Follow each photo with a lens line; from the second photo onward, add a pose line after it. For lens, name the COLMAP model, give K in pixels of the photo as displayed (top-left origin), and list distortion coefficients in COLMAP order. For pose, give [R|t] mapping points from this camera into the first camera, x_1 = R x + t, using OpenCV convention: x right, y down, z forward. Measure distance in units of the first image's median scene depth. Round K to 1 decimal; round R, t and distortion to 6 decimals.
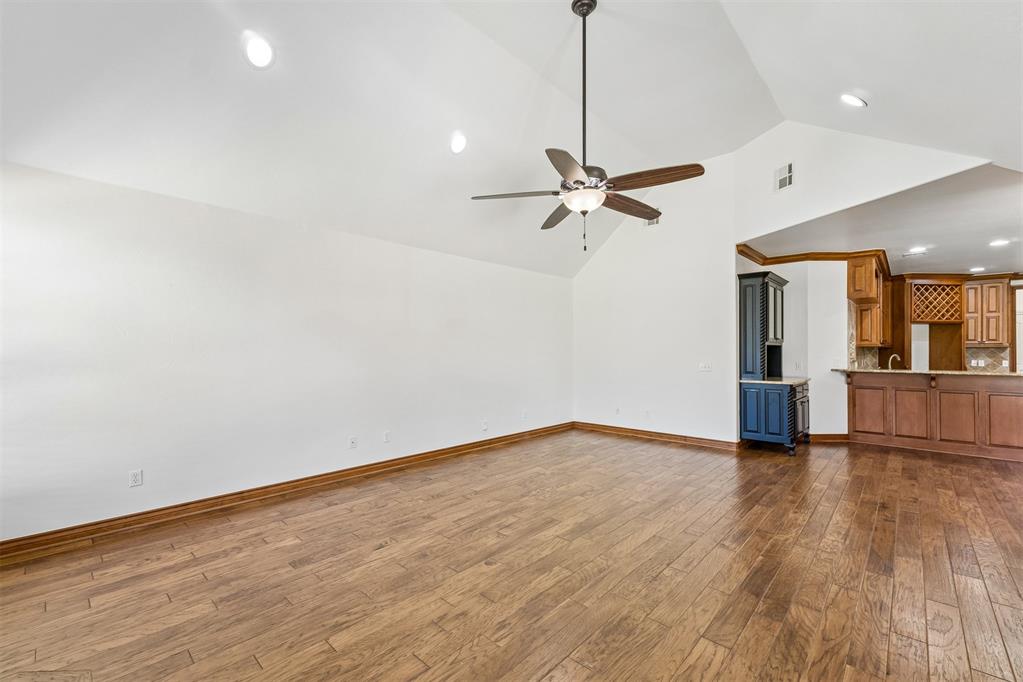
lens RADIAL K [[429.0, 0, 509.8], [0, 429.0, 347.5], [0, 0, 1]] dist [0.002870, -0.000407]
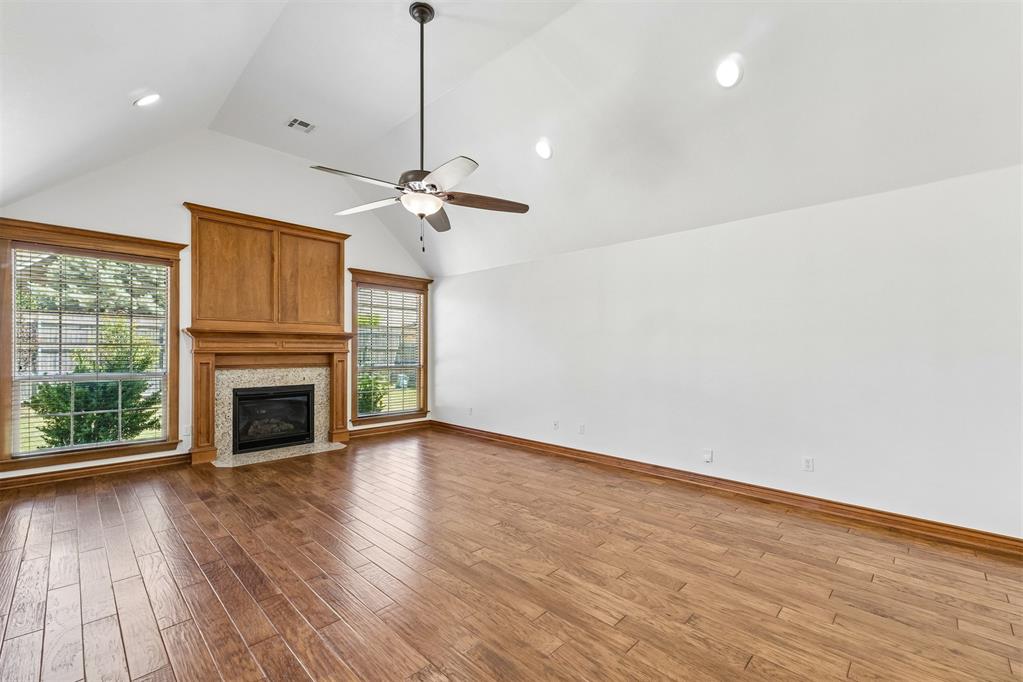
lens RADIAL K [[429.0, 0, 515.3], [0, 429.0, 348.2], [0, 0, 1]] dist [0.002870, -0.000407]
pose [[-0.014482, -0.001049, -0.999895, 0.633517], [0.004295, 0.999990, -0.001111, 0.001694], [0.999886, -0.004311, -0.014478, 0.655815]]
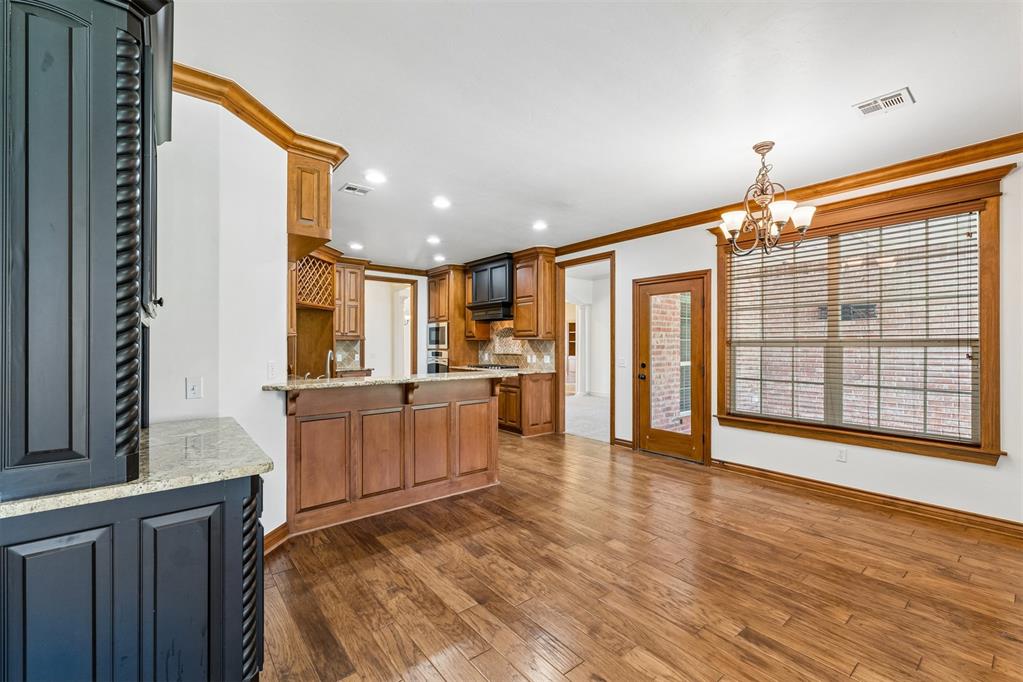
lens RADIAL K [[429.0, 0, 512.2], [0, 429.0, 343.5], [0, 0, 1]] dist [0.002870, -0.000407]
pose [[0.137541, 0.000560, 0.990496, 0.360111], [-0.008756, 0.999961, 0.000650, 0.004413], [-0.990457, -0.008762, 0.137541, 0.700832]]
